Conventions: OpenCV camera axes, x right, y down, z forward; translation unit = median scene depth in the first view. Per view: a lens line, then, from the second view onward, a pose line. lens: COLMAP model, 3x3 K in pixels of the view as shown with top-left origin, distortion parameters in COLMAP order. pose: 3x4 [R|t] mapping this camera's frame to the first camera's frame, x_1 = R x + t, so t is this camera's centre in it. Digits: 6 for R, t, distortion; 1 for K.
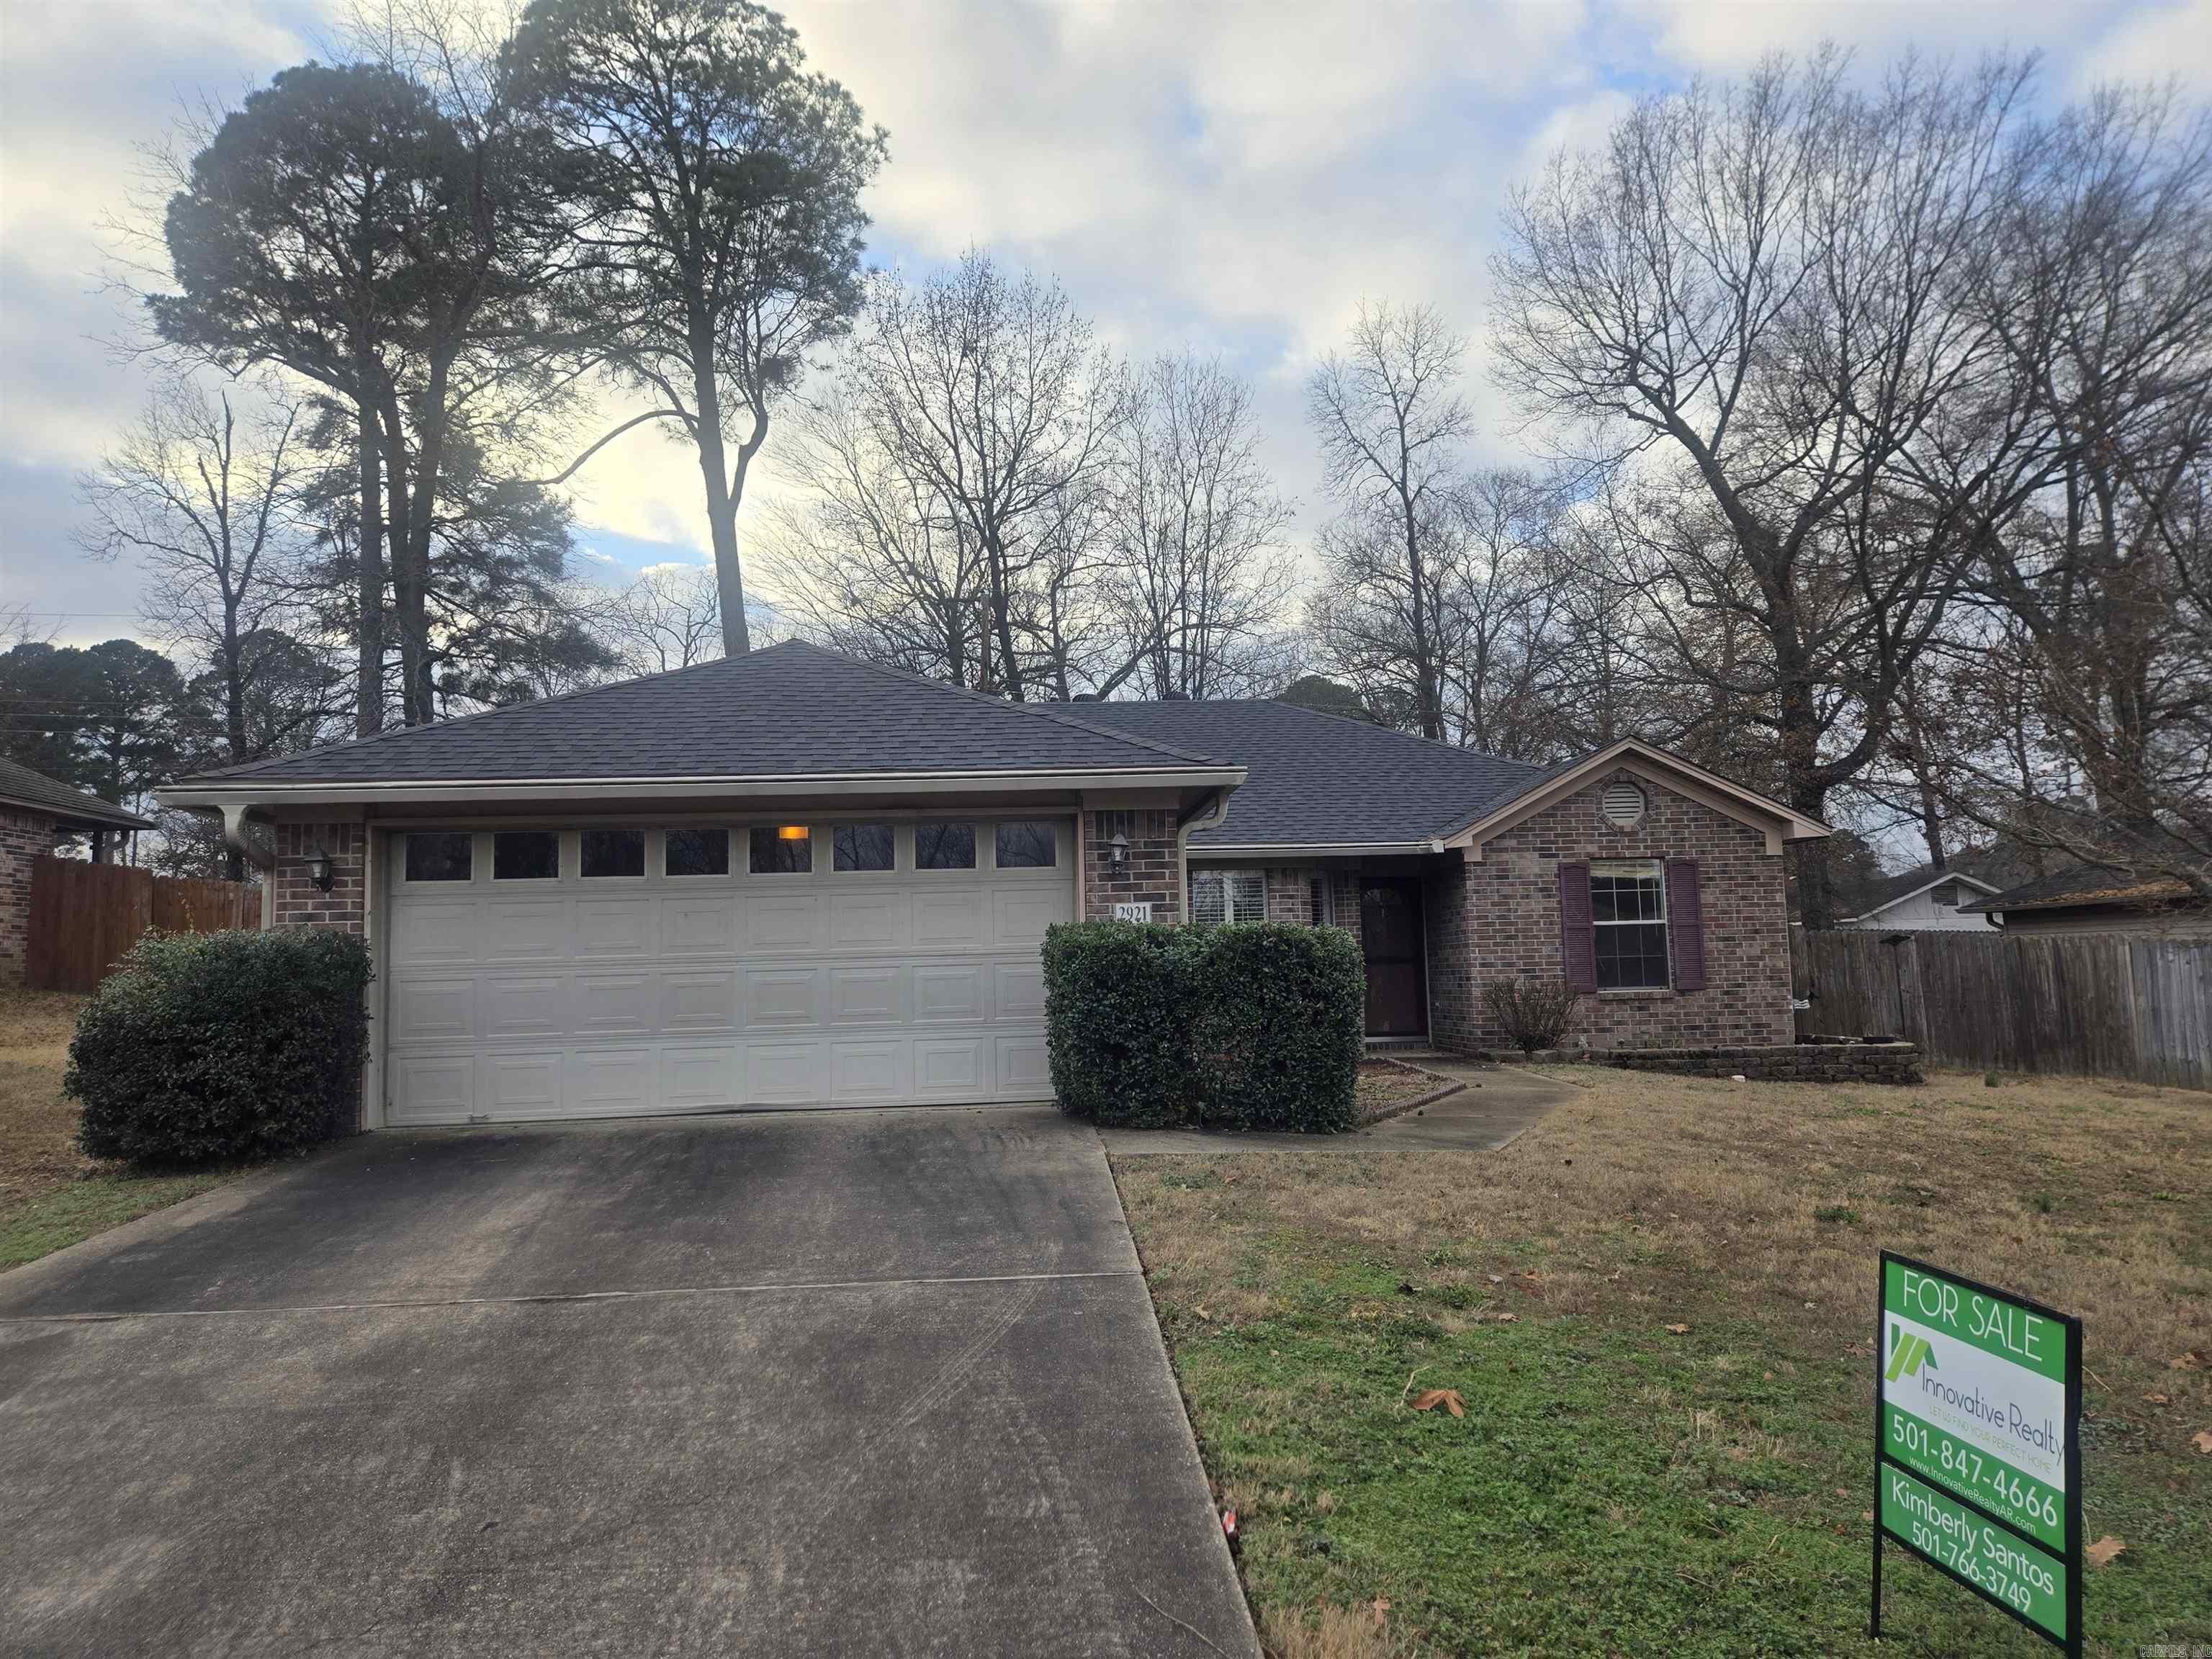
lens RADIAL K [[1475.4, 0, 1100.6], [0, 1475.4, 830.8], [0, 0, 1]] dist [0.043299, -0.006249]
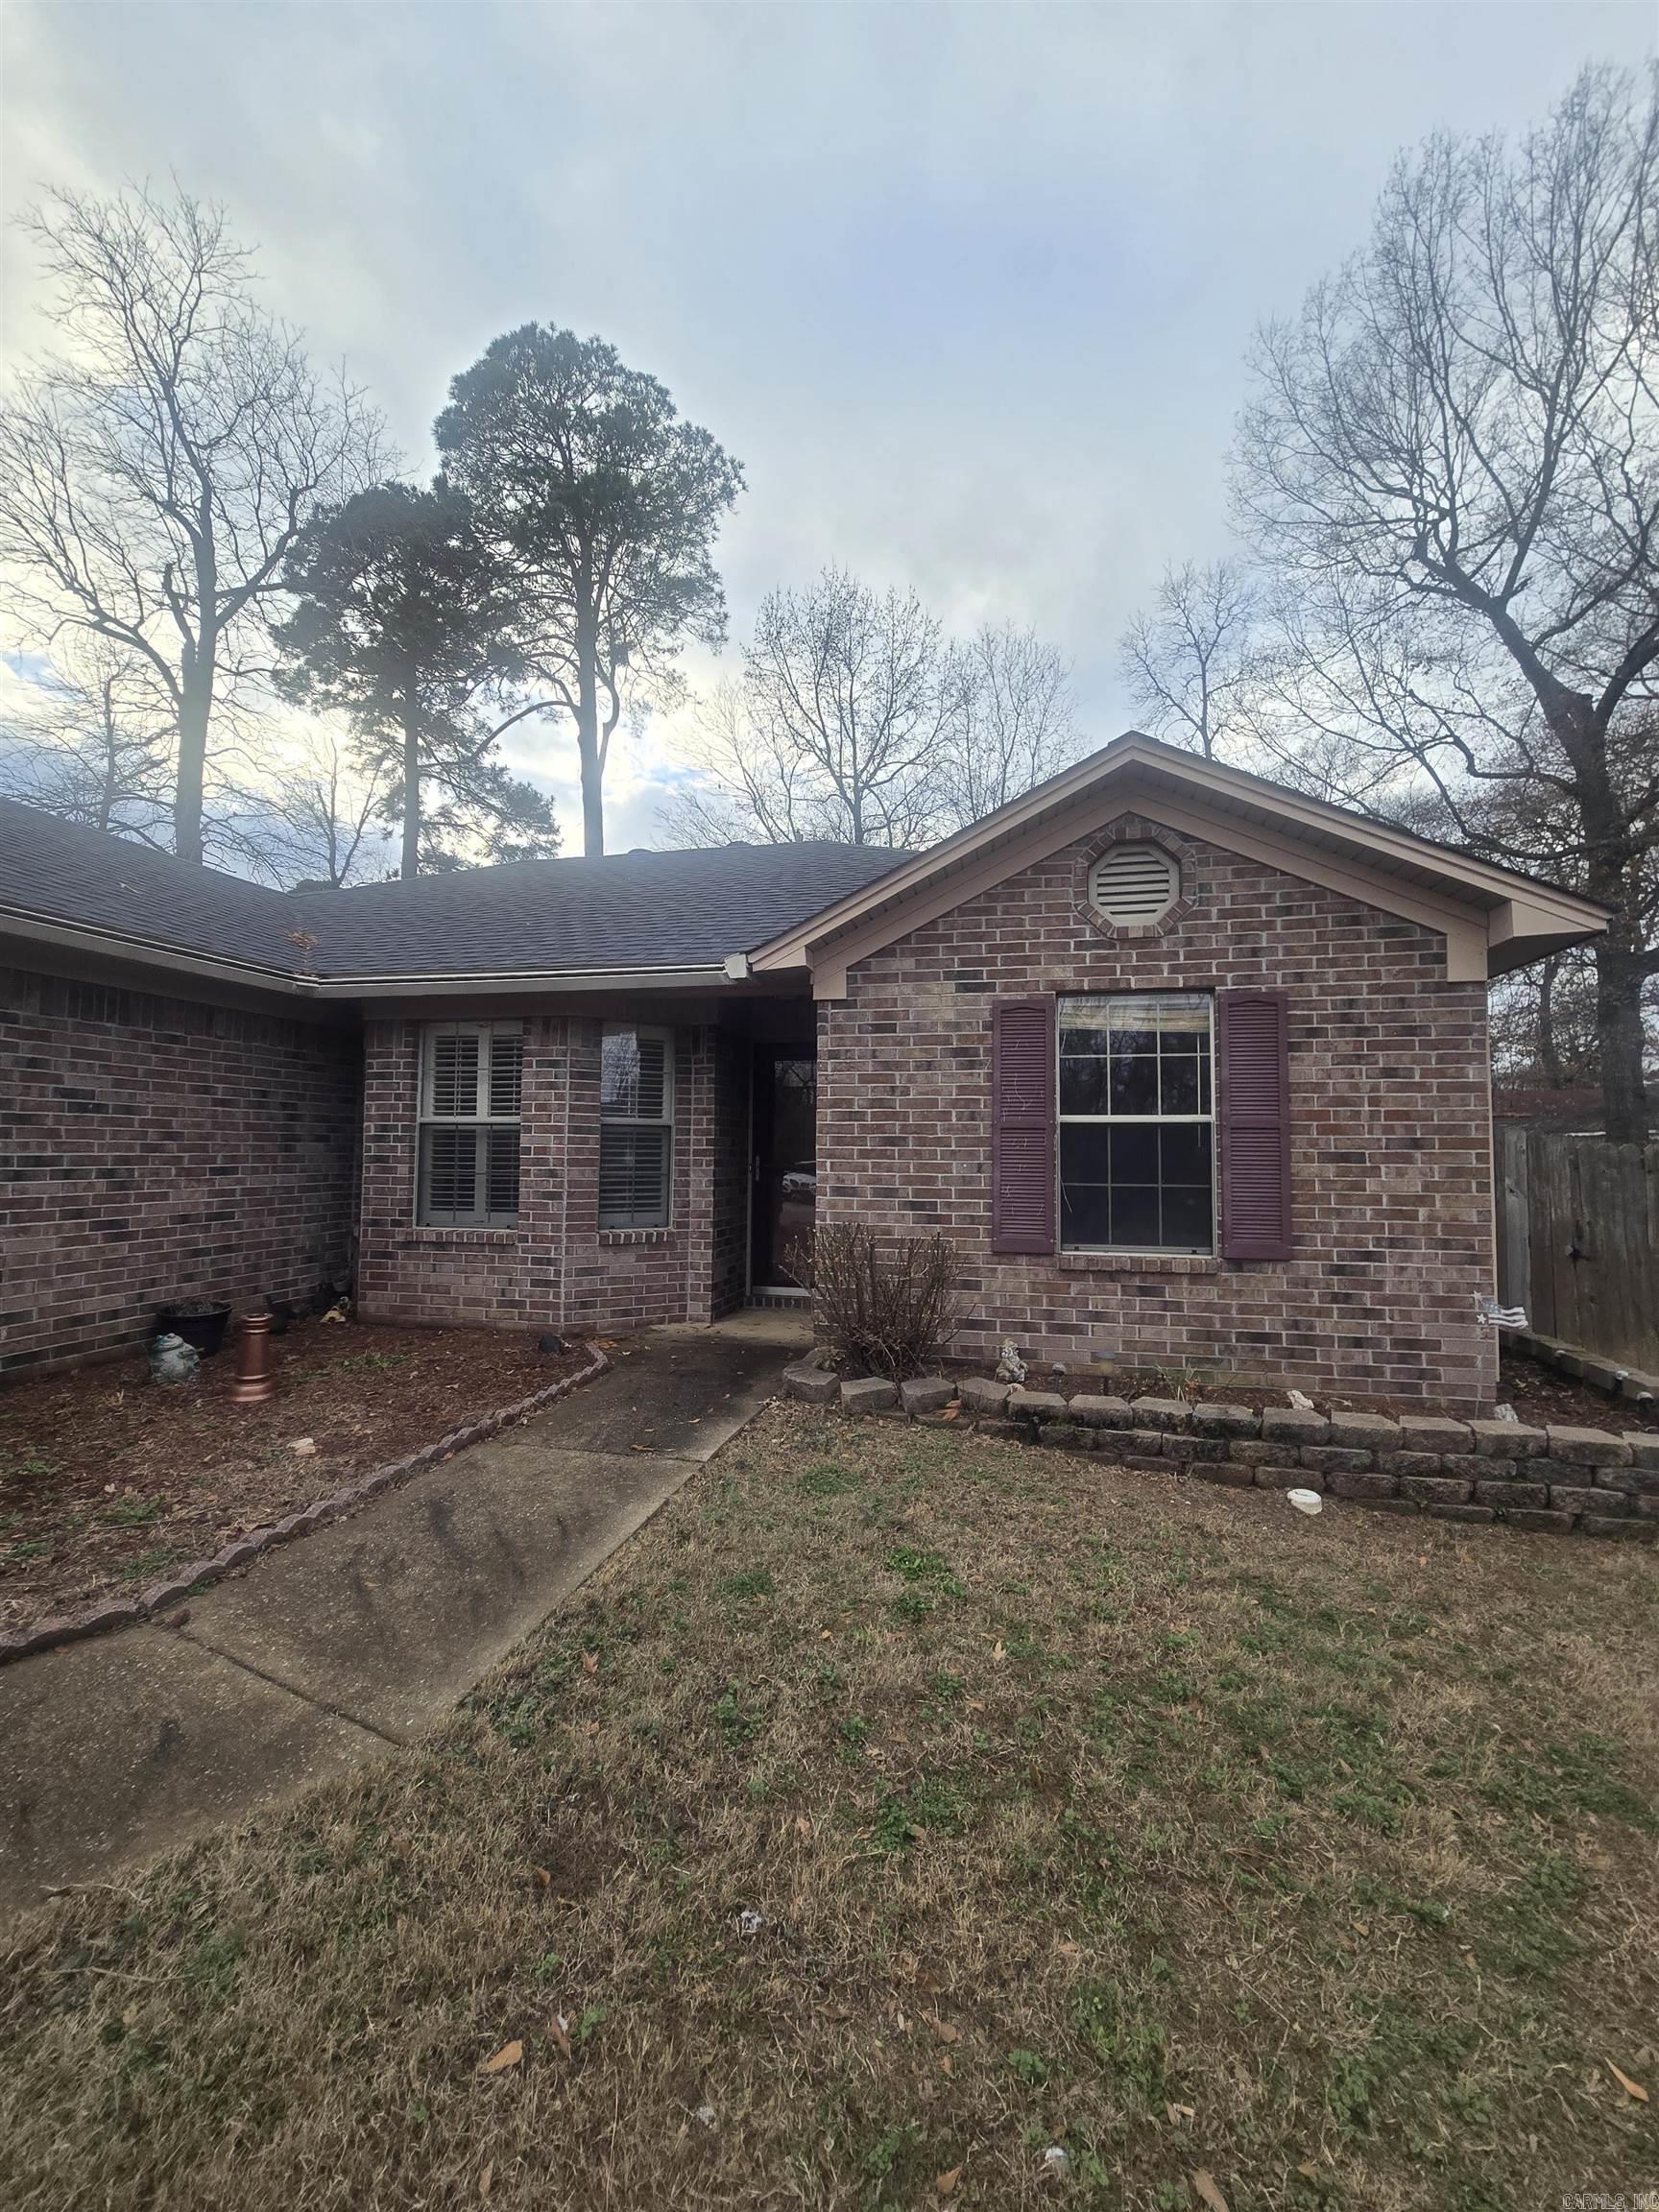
lens RADIAL K [[903.5, 0, 840.1], [0, 903.5, 1099.3], [0, 0, 1]] dist [0.000573, -0.000660]
pose [[0.960992, 0.018159, -0.275981, 0.345875], [-0.005643, 0.998922, 0.046077, 0.041751], [0.276520, -0.042722, 0.960058, 0.678891]]
